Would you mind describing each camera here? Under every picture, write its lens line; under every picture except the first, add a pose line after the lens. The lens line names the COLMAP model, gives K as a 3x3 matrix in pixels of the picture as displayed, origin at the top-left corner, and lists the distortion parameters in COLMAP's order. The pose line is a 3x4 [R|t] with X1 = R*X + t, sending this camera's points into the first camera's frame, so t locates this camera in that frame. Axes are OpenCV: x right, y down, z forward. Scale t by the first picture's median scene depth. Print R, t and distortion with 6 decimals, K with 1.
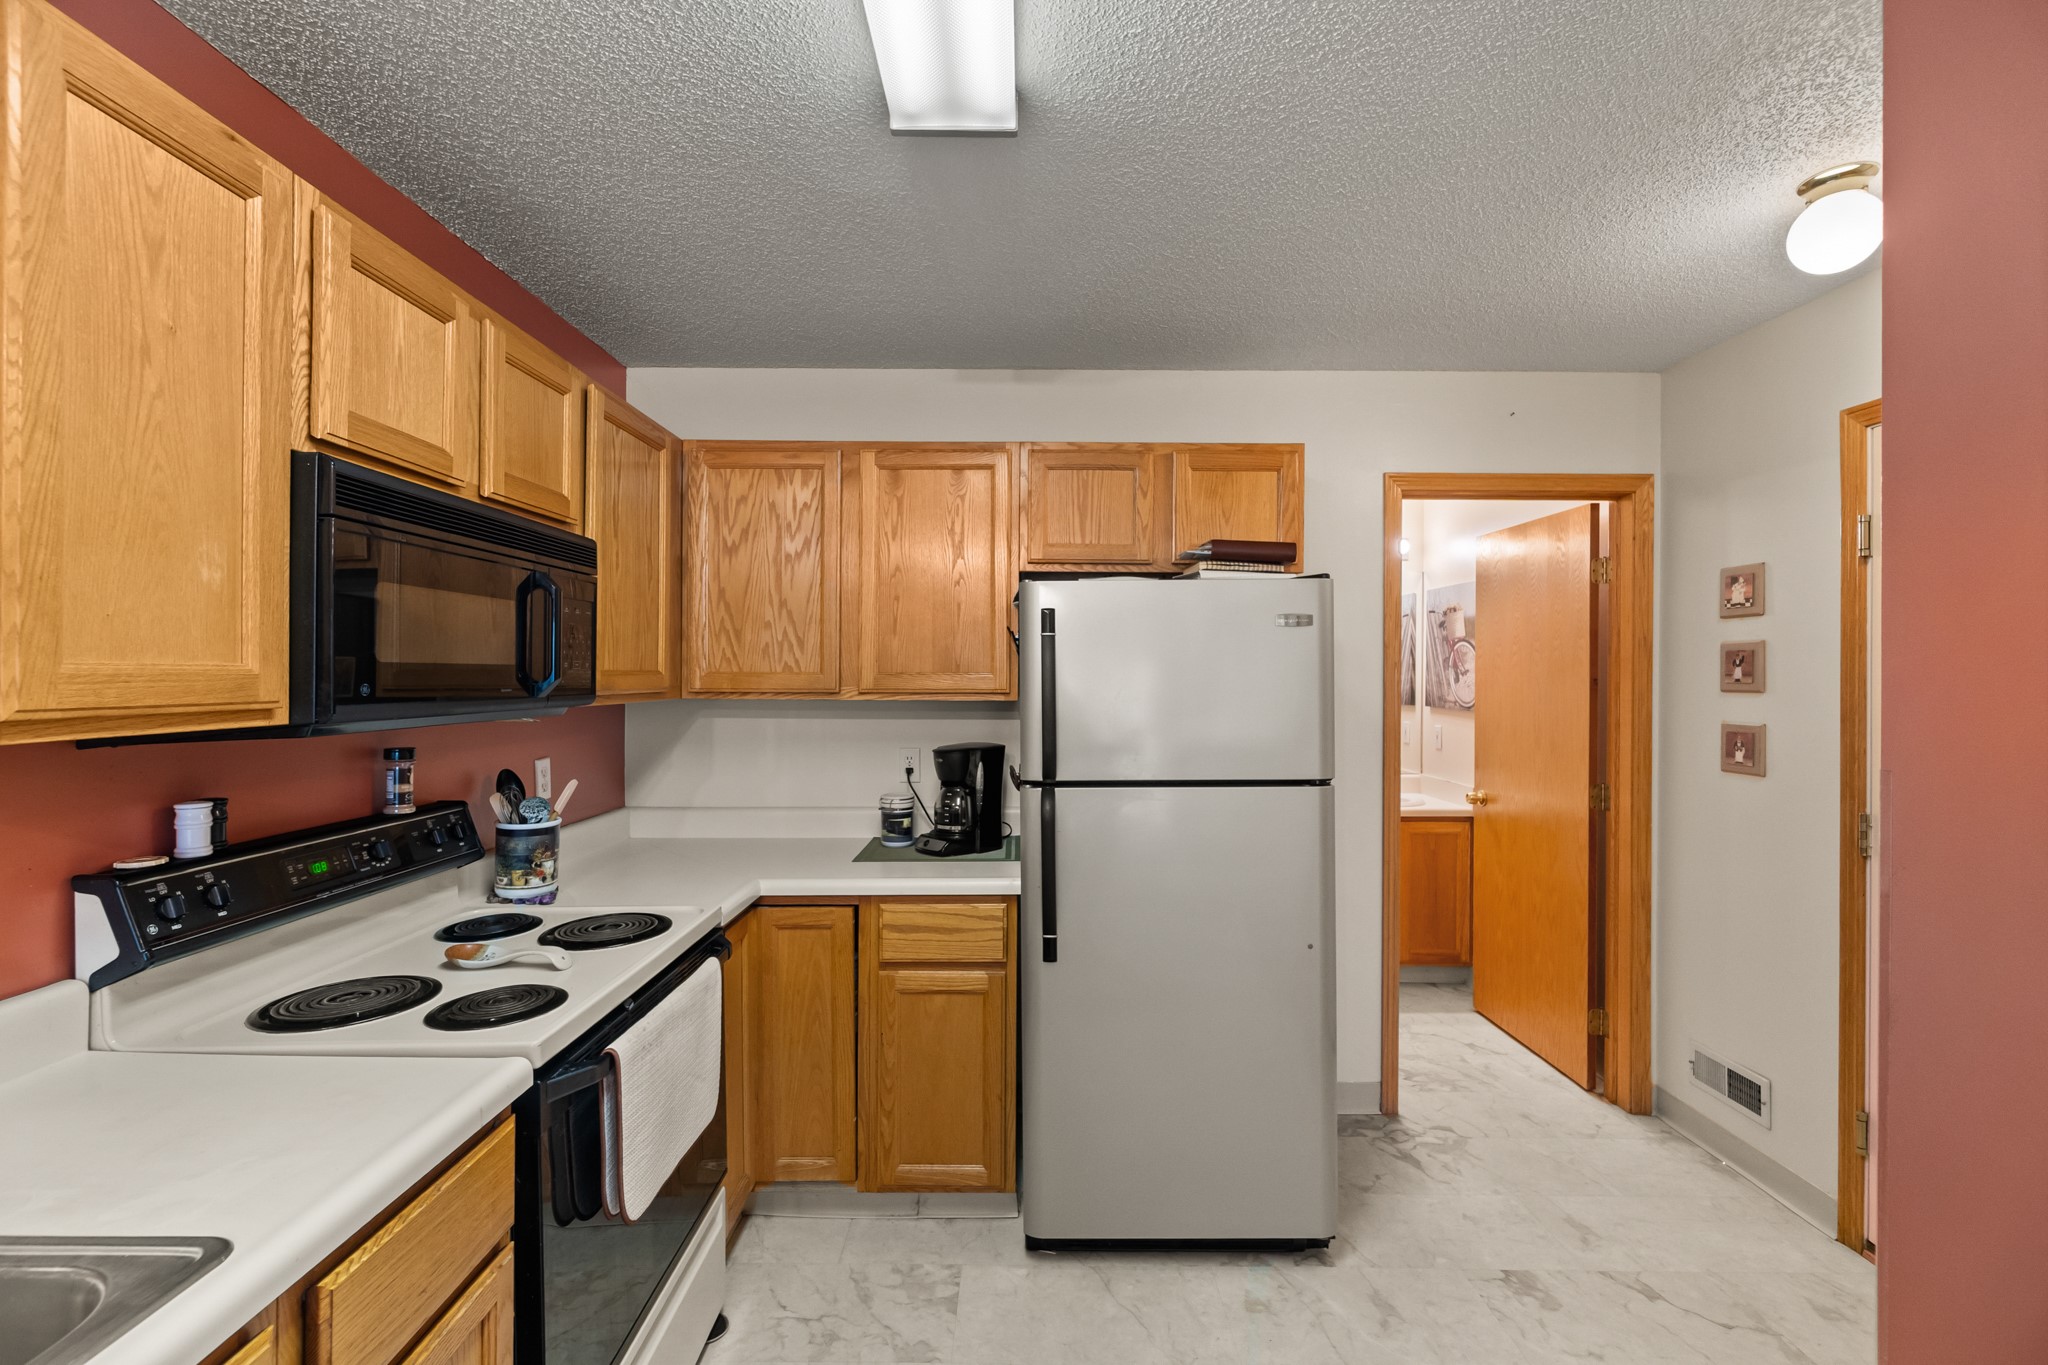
lens RADIAL K [[883.9, 0, 1022.3], [0, 883.9, 674.5], [0, 0, 1]] dist [-0.008477, 0.003569]
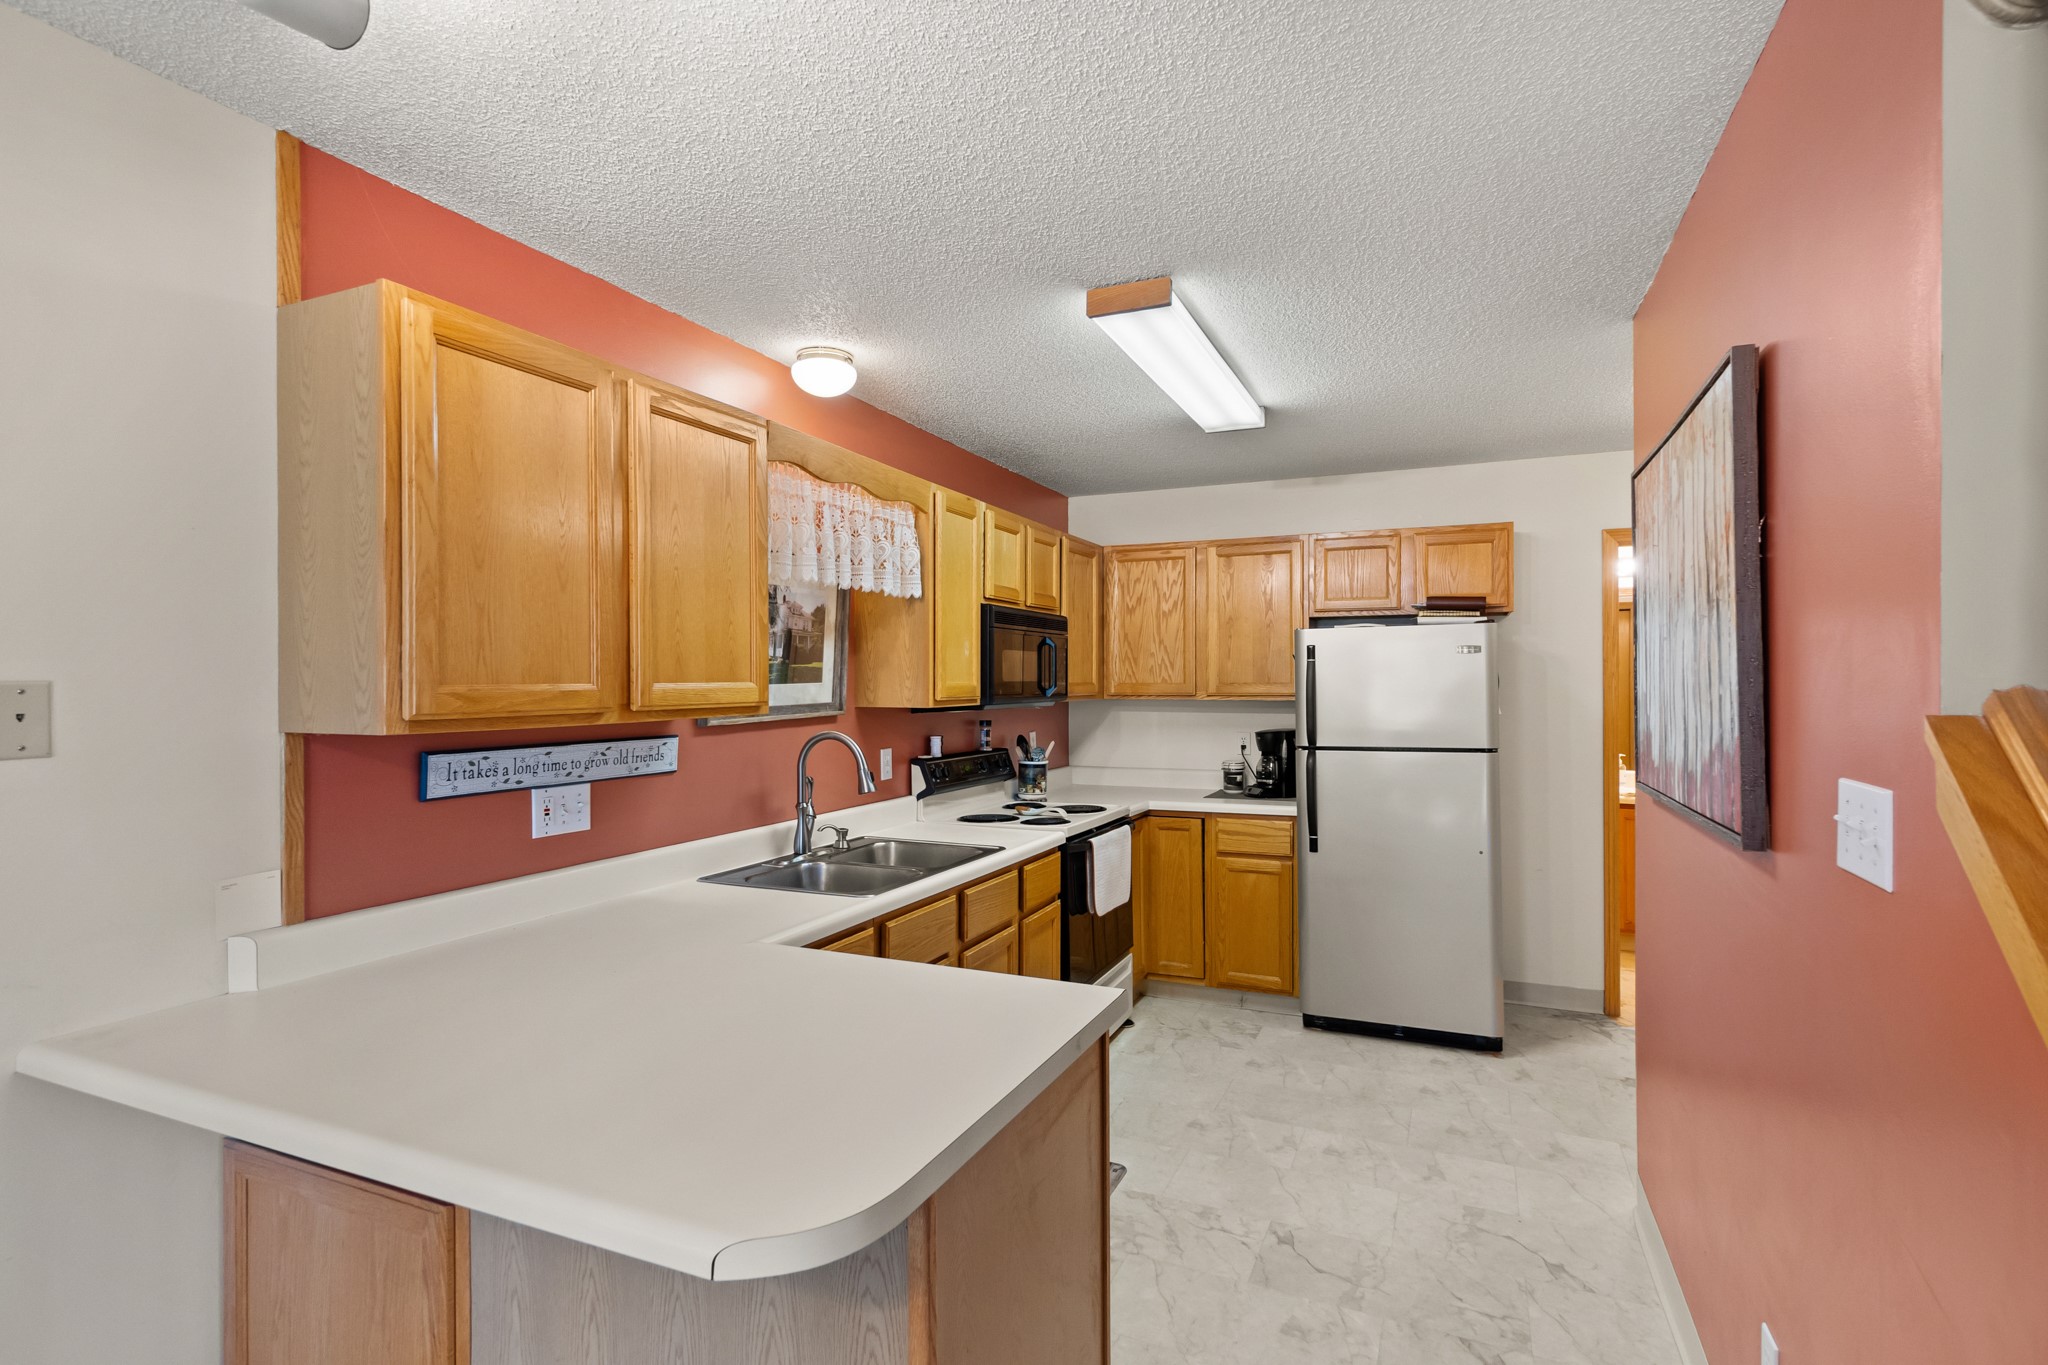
lens RADIAL K [[990.7, 0, 1016.2], [0, 990.7, 676.7], [0, 0, 1]] dist [-0.013475, -0.000261]
pose [[0.912529, -0.008288, -0.408927, 0.284163], [0.006403, 0.999962, -0.005977, -0.005924], [0.408961, 0.002836, 0.912547, -0.957277]]
